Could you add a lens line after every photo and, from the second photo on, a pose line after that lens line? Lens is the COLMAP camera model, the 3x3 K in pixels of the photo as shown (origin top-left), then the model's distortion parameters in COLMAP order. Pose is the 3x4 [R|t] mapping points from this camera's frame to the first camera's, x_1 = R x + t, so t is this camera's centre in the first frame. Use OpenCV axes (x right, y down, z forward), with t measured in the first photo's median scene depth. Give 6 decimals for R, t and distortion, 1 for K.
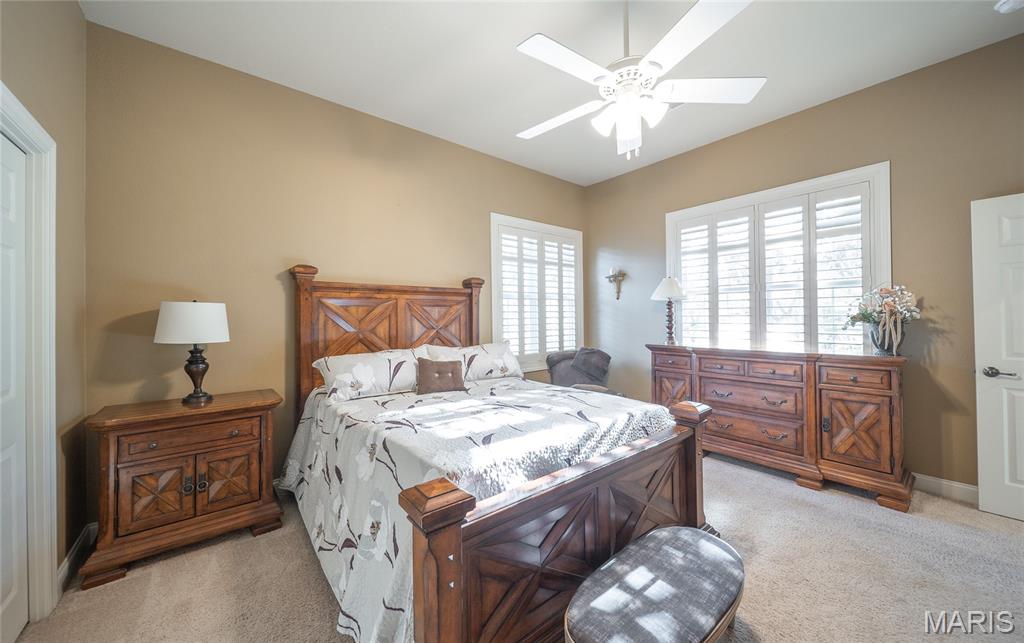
lens RADIAL K [[366.7, 0, 510.2], [0, 366.7, 316.7], [0, 0, 1]] dist [-0.000983, -0.000051]
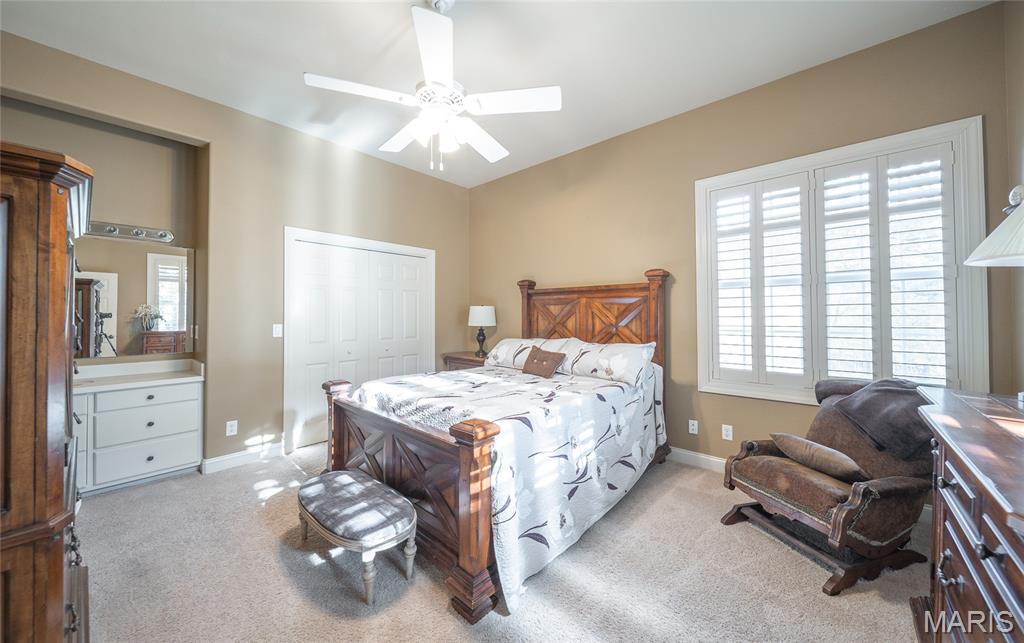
lens RADIAL K [[366.7, 0, 511.0], [0, 366.7, 317.0], [0, 0, 1]] dist [-0.000983, -0.000051]
pose [[0.141029, 0.014009, -0.989906, 0.873004], [0.000671, 0.999898, 0.014246, -0.005560], [0.990005, -0.002674, 0.141006, 0.643241]]
